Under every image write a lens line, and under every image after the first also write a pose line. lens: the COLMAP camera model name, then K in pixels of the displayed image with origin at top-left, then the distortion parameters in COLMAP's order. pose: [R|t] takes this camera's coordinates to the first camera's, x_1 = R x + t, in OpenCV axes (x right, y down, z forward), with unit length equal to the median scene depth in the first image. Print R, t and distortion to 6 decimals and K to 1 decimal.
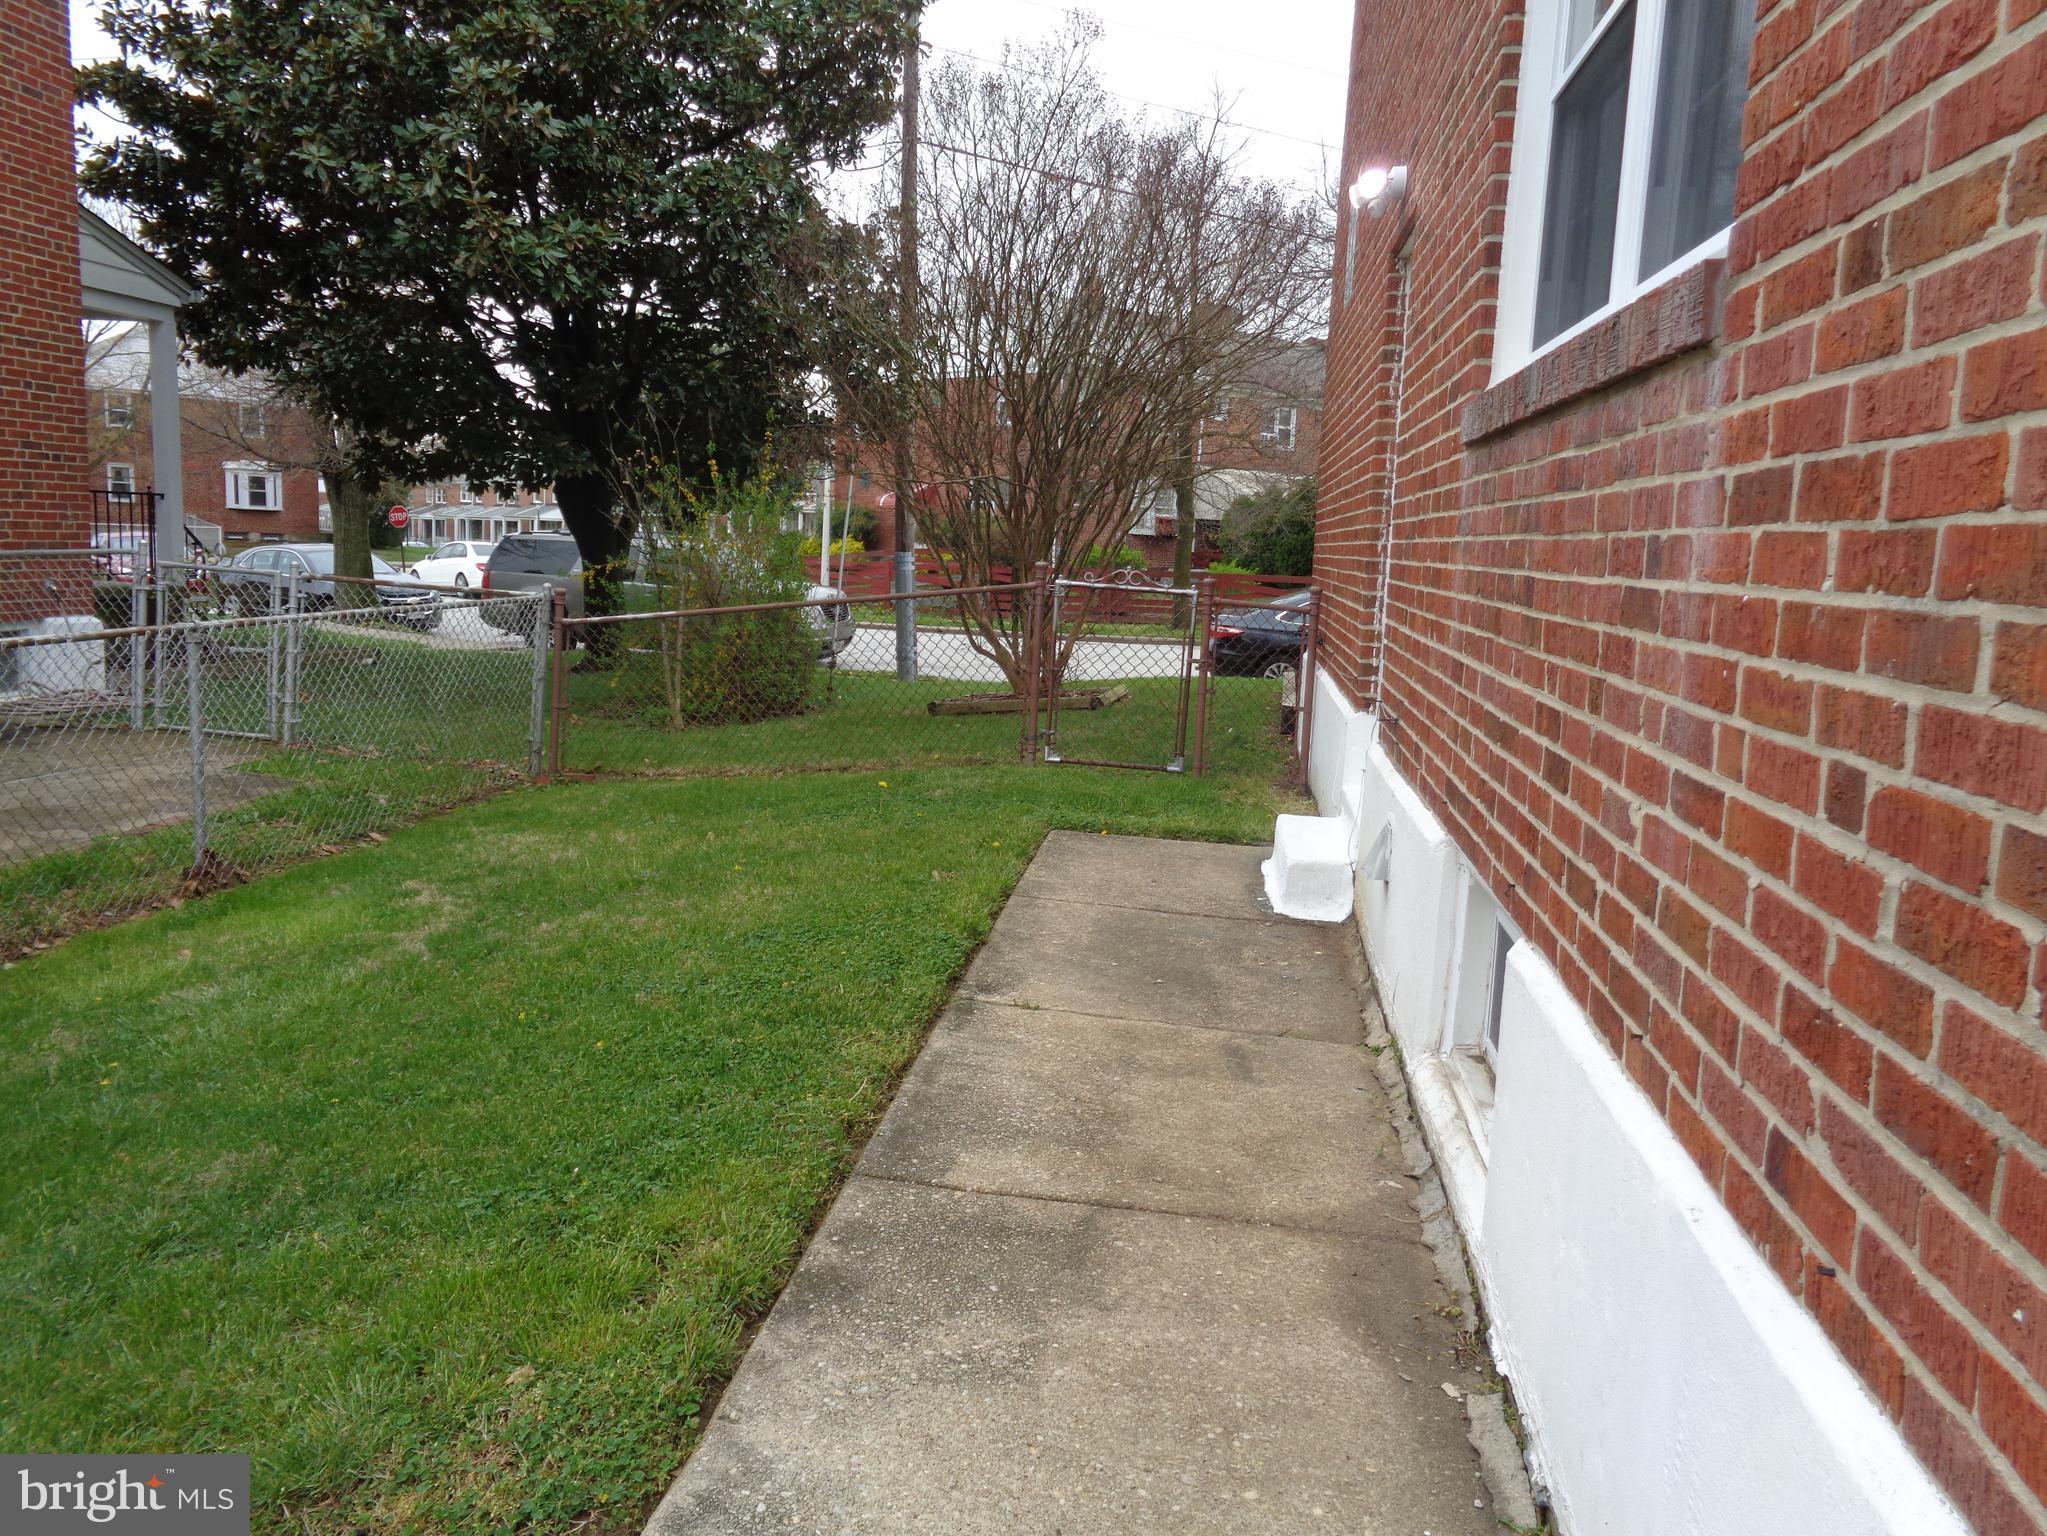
lens RADIAL K [[1544.5, 0, 1024.3], [0, 1544.5, 755.2], [0, 0, 1]] dist [-0.007062, 0.002216]
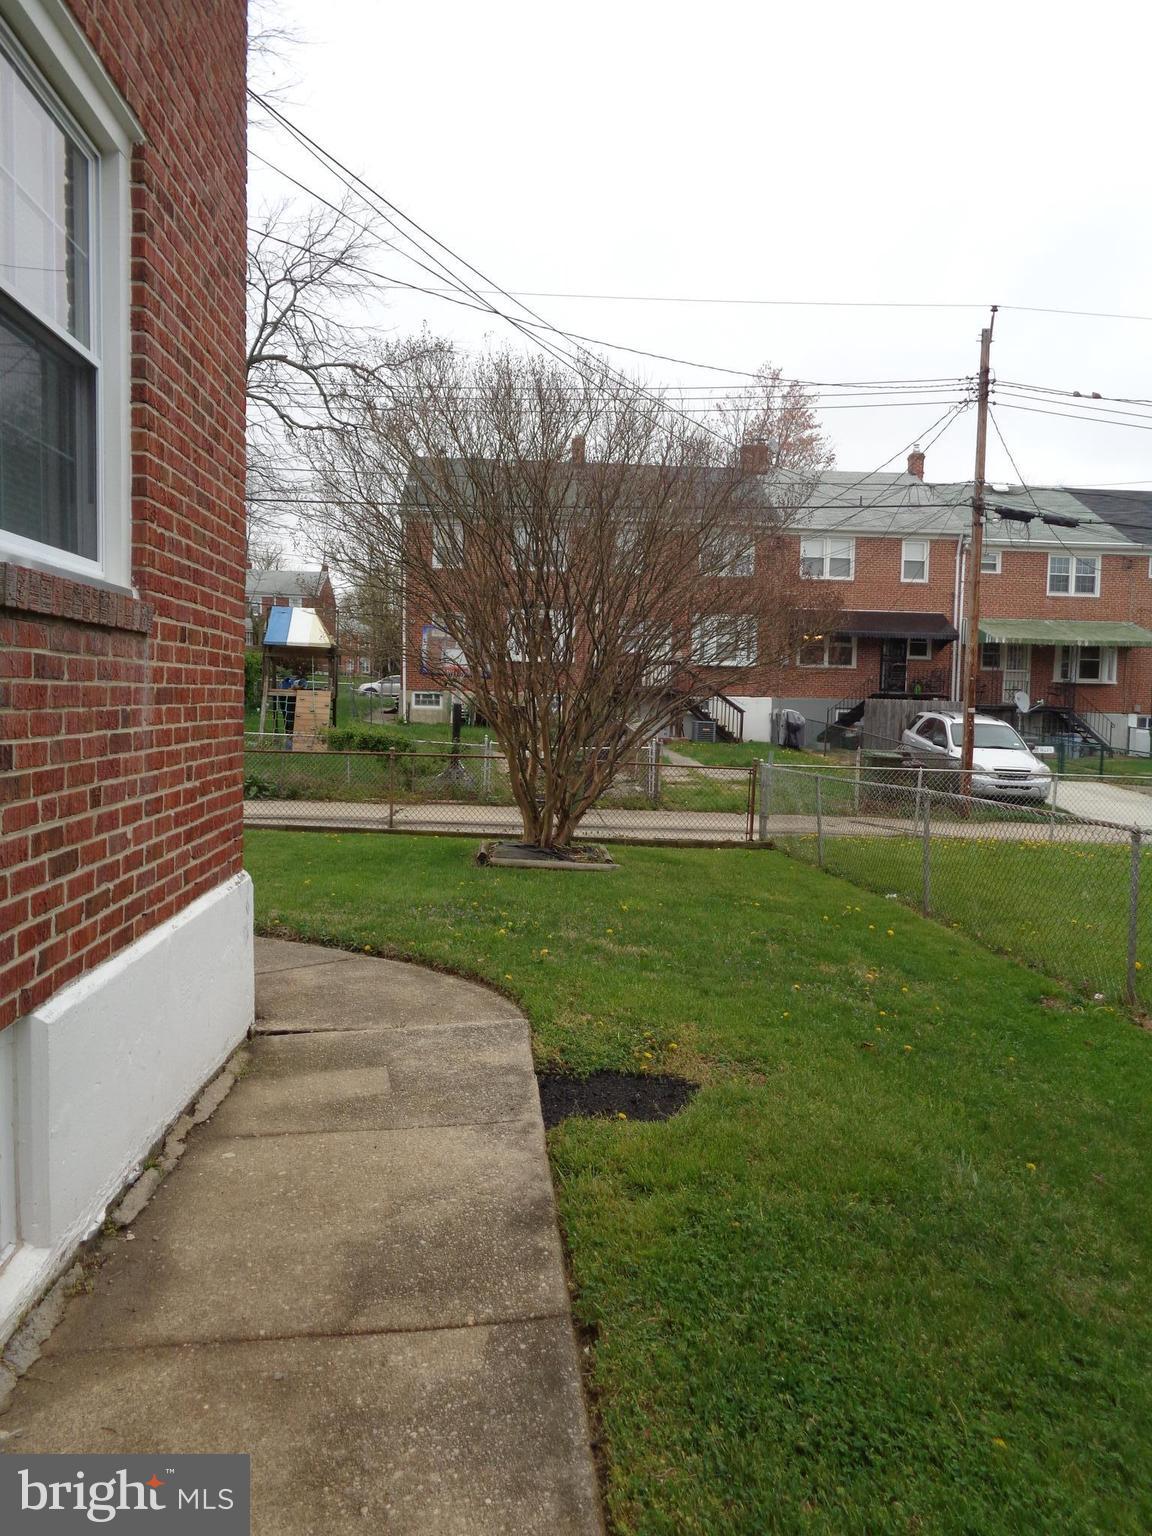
lens RADIAL K [[1159.0, 0, 566.7], [0, 1159.0, 777.7], [0, 0, 1]] dist [-0.007062, 0.002216]
pose [[-0.979661, -0.044424, -0.195681, 0.080782], [-0.083777, 0.976677, 0.197696, -0.310041], [0.182334, 0.210069, -0.960534, 1.981412]]
